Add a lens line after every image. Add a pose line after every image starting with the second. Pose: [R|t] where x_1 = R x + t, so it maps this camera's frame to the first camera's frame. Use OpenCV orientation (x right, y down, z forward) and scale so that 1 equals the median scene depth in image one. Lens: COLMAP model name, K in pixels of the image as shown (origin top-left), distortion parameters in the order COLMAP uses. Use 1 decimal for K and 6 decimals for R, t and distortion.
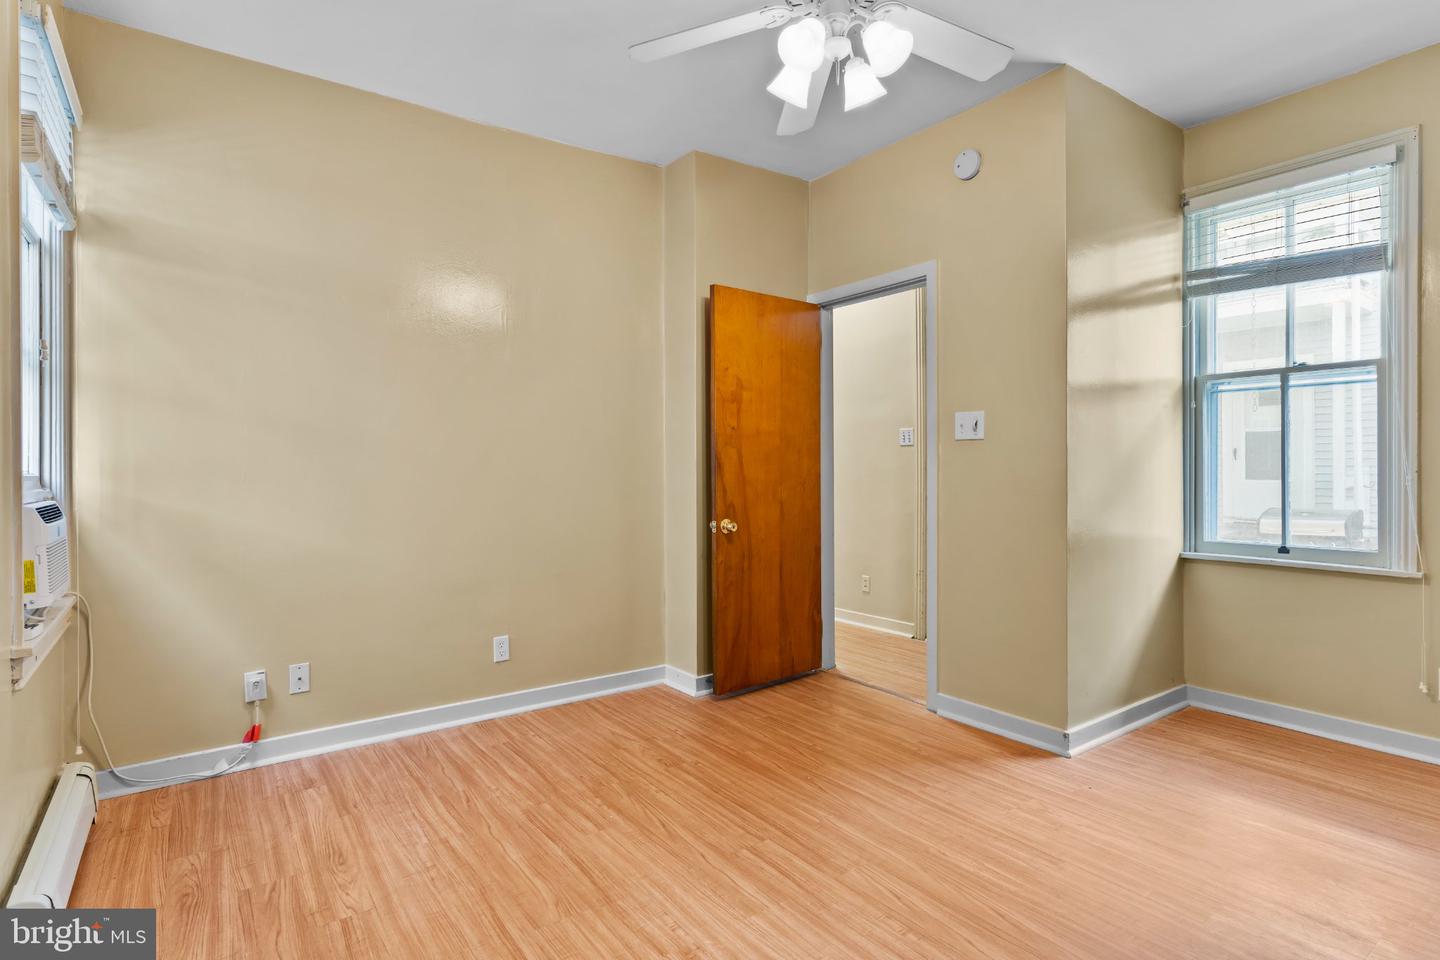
lens RADIAL K [[745.0, 0, 717.8], [0, 745.0, 472.3], [0, 0, 1]] dist [-0.004193, -0.001379]
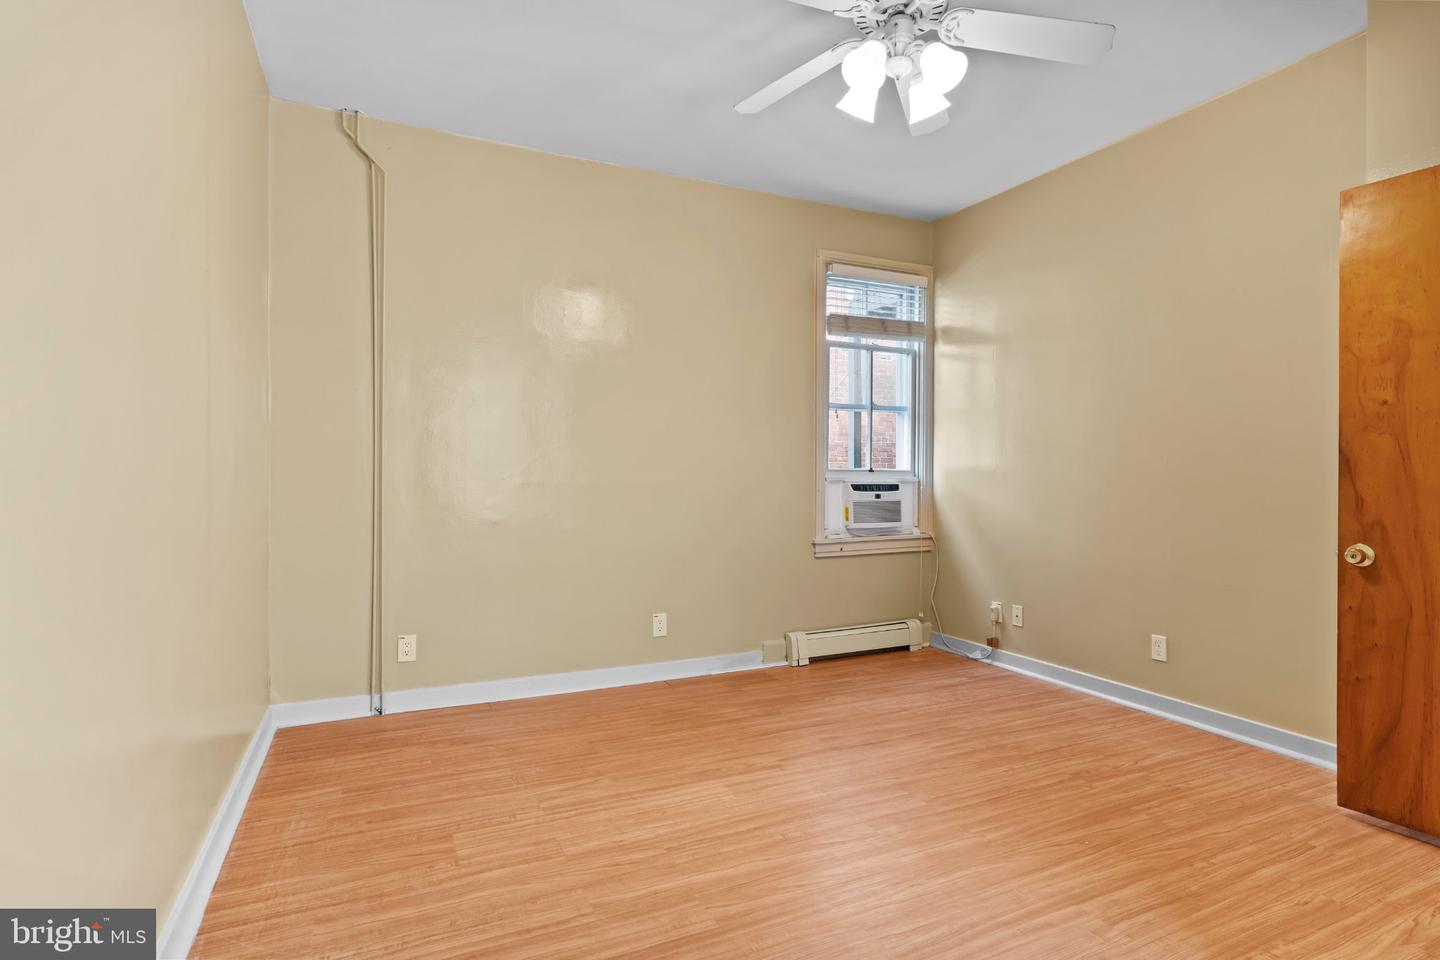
lens RADIAL K [[745.0, 0, 715.6], [0, 745.0, 478.3], [0, 0, 1]] dist [-0.004193, -0.001379]
pose [[-0.191493, 0.009650, -0.981446, 0.940899], [-0.013598, 0.999830, 0.012484, 0.005661], [0.981400, 0.015736, -0.191330, 0.707852]]
